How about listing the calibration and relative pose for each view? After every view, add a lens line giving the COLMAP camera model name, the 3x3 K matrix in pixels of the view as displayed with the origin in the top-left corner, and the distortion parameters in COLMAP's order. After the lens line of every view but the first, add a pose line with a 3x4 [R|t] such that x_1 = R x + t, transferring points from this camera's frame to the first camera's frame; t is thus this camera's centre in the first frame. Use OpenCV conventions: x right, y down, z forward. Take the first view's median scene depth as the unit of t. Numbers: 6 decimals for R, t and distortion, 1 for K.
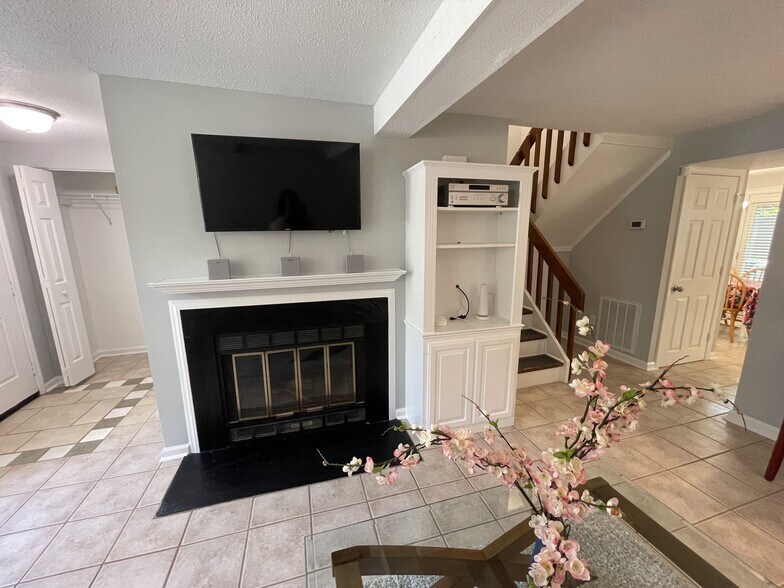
lens RADIAL K [[317.4, 0, 388.1], [0, 317.4, 296.3], [0, 0, 1]] dist [0.002704, -0.002812]
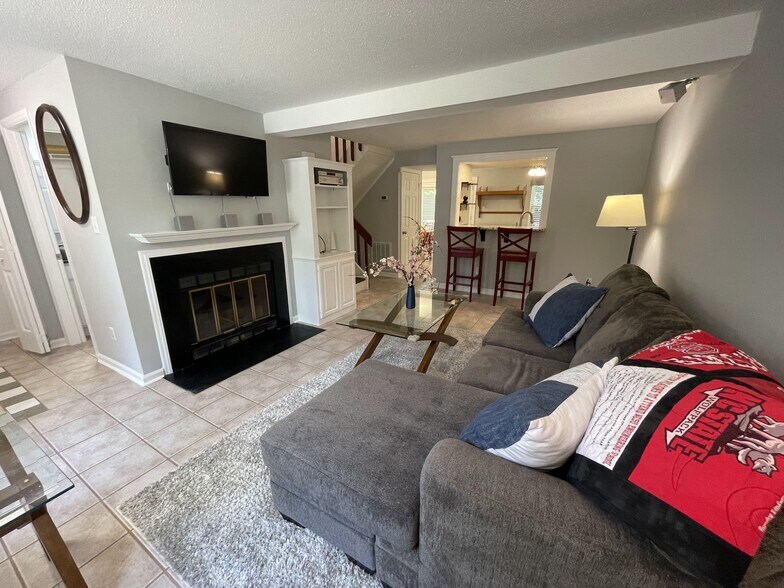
lens RADIAL K [[317.4, 0, 388.1], [0, 317.4, 296.3], [0, 0, 1]] dist [0.002704, -0.002812]
pose [[0.724753, -0.185103, 0.663679, -0.763272], [0.133435, 0.982709, 0.128368, 0.144892], [-0.675965, -0.004477, 0.736920, -0.525850]]
